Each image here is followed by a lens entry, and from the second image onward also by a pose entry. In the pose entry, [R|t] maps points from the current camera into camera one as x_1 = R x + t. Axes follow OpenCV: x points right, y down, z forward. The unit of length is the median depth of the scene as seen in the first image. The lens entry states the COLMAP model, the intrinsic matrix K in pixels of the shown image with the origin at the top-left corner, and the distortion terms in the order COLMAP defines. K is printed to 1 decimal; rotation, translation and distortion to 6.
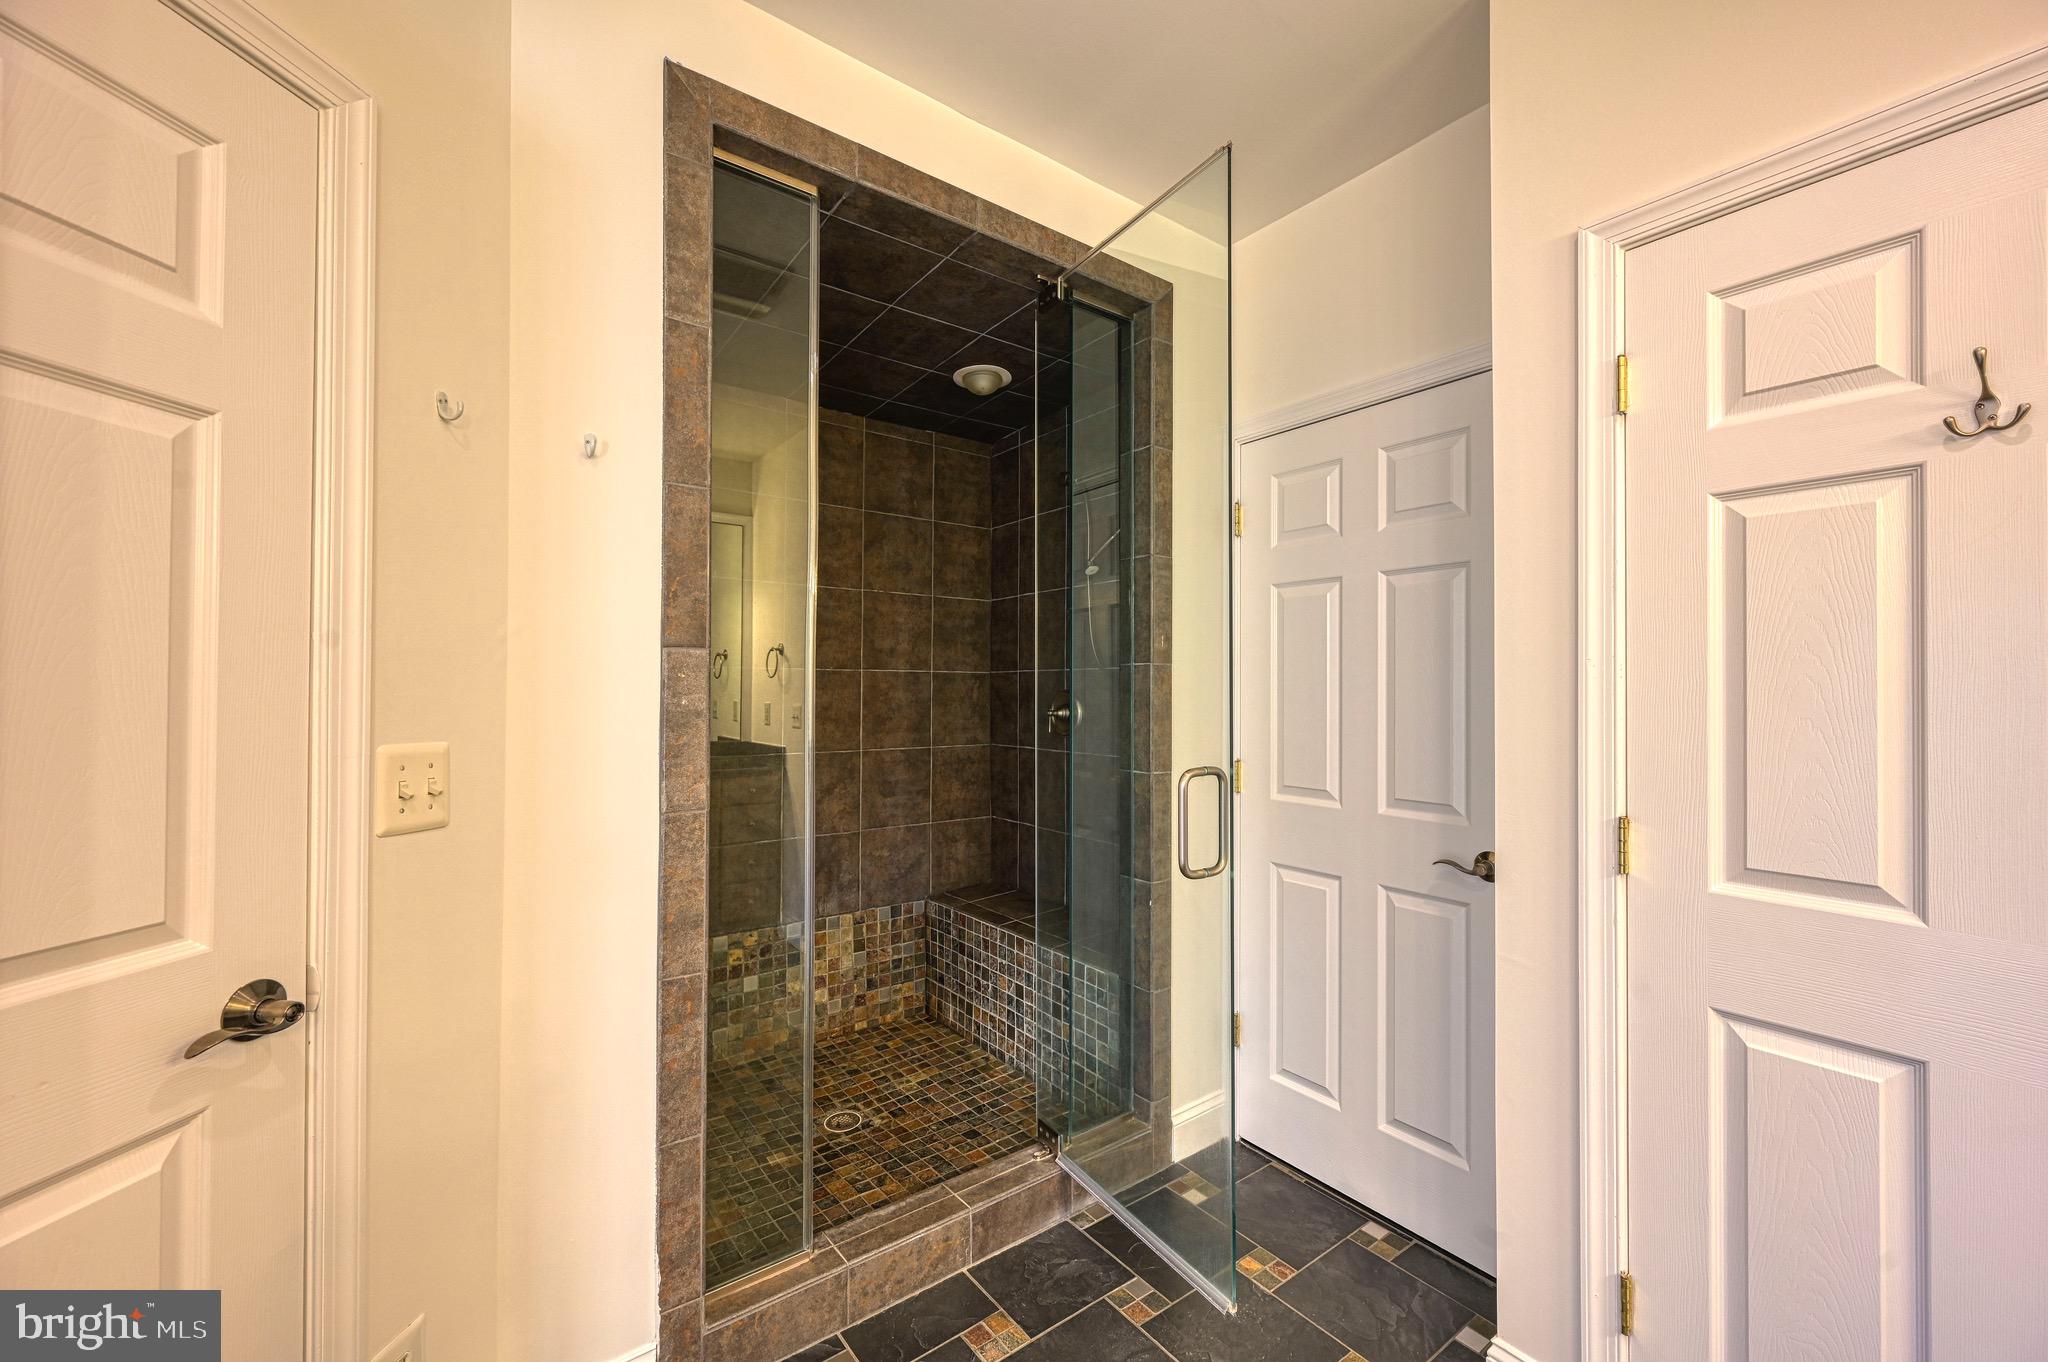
lens RADIAL K [[809.0, 0, 1014.4], [0, 809.0, 680.1], [0, 0, 1]] dist [-0.001446, 0.000223]
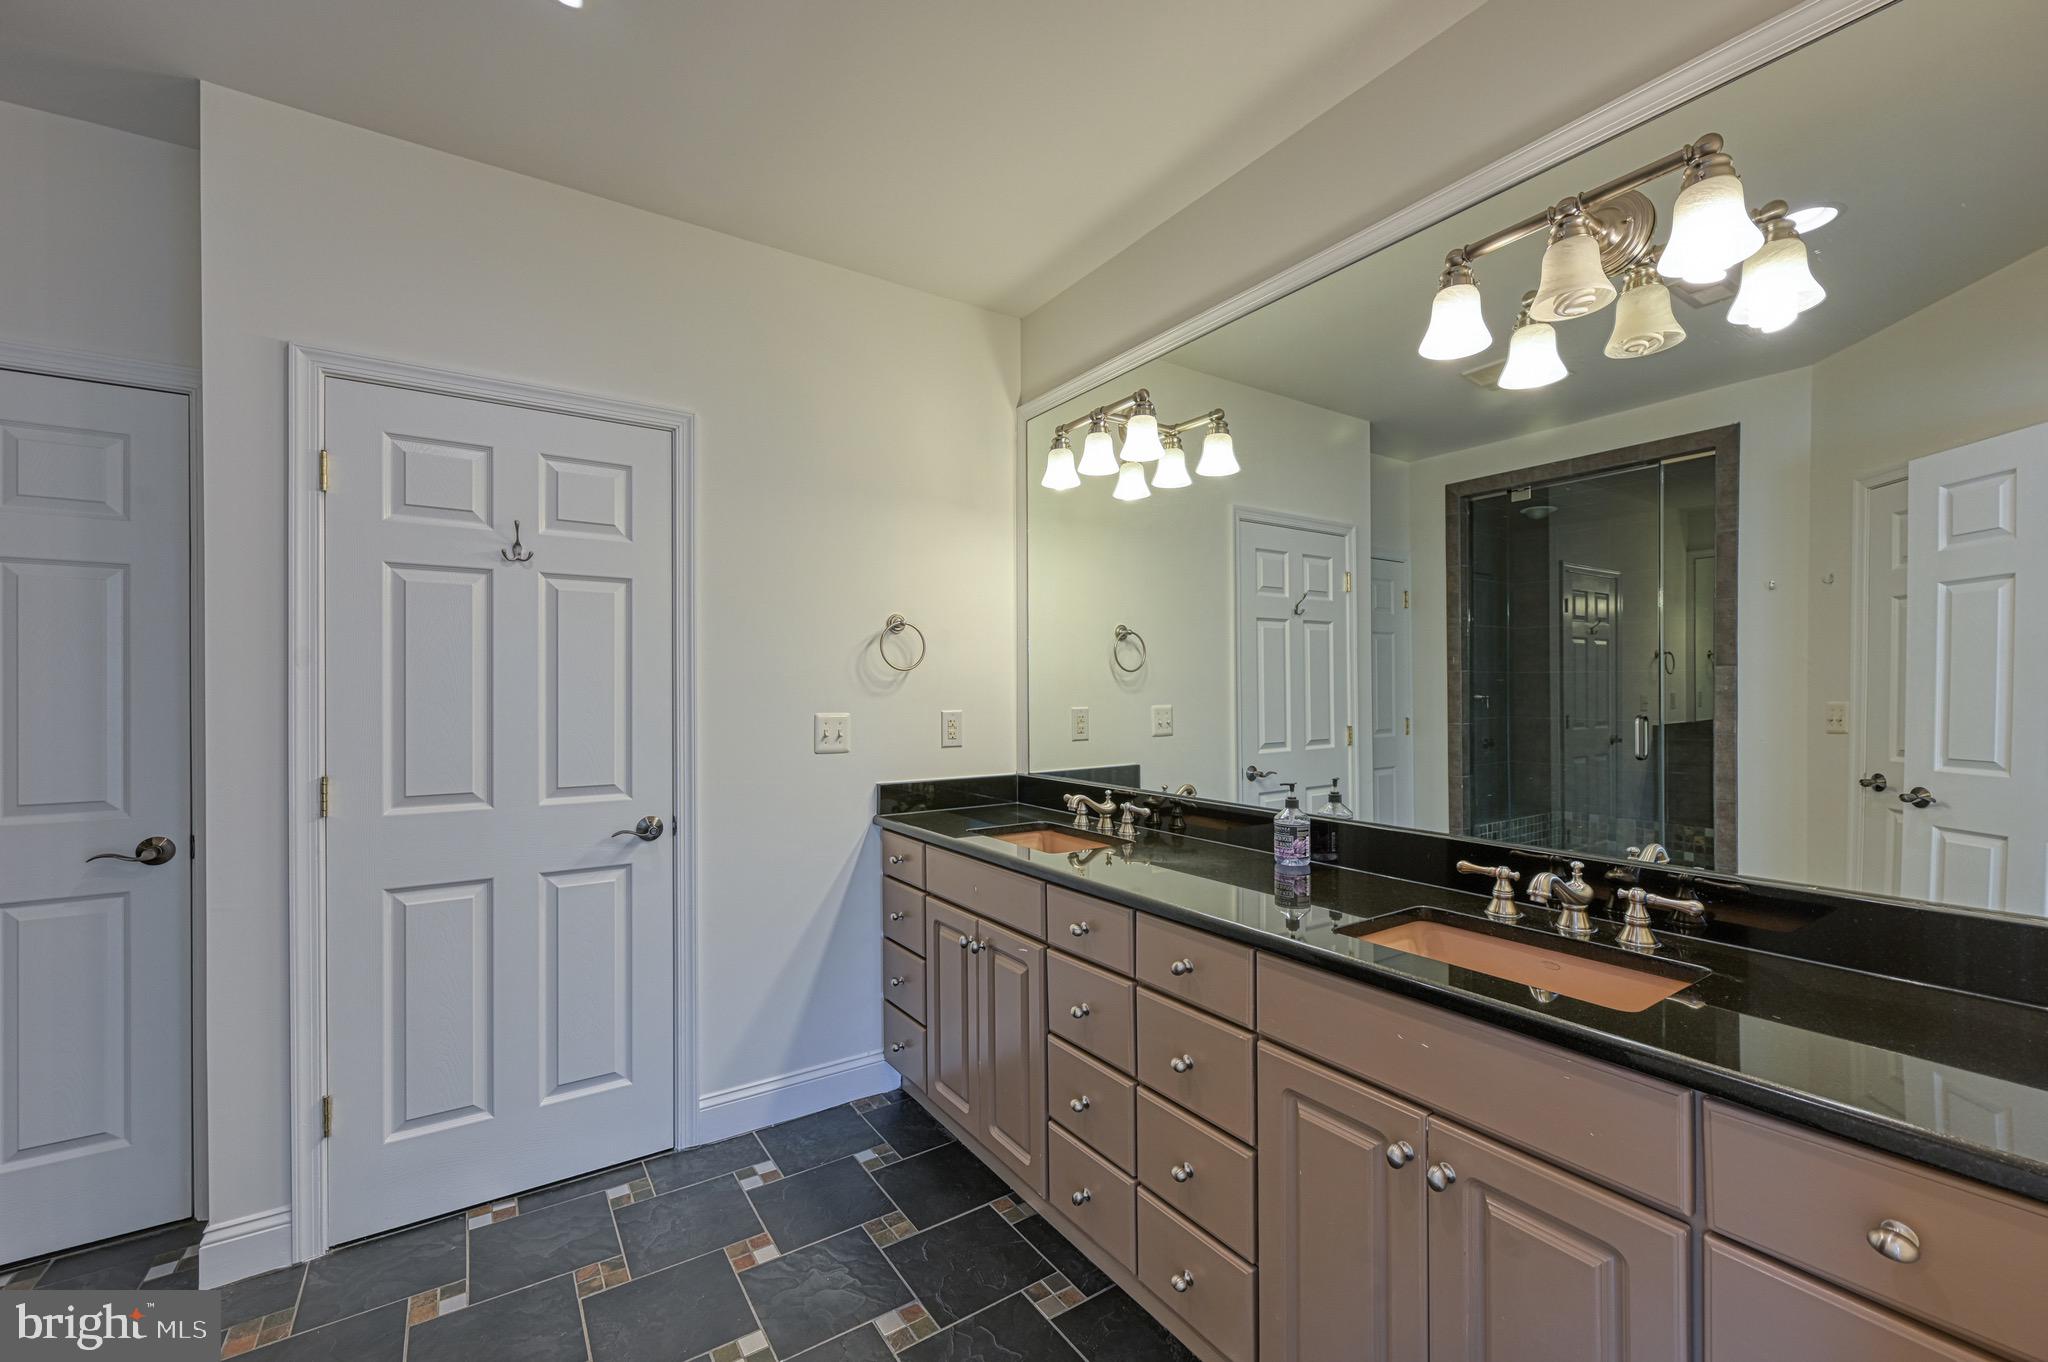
lens RADIAL K [[809.0, 0, 1016.7], [0, 809.0, 695.6], [0, 0, 1]] dist [-0.001446, 0.000223]
pose [[0.046105, -0.001048, 0.998936, -0.659362], [-0.008151, 0.999966, 0.001426, 0.016938], [-0.998903, -0.008208, 0.046095, -0.301346]]
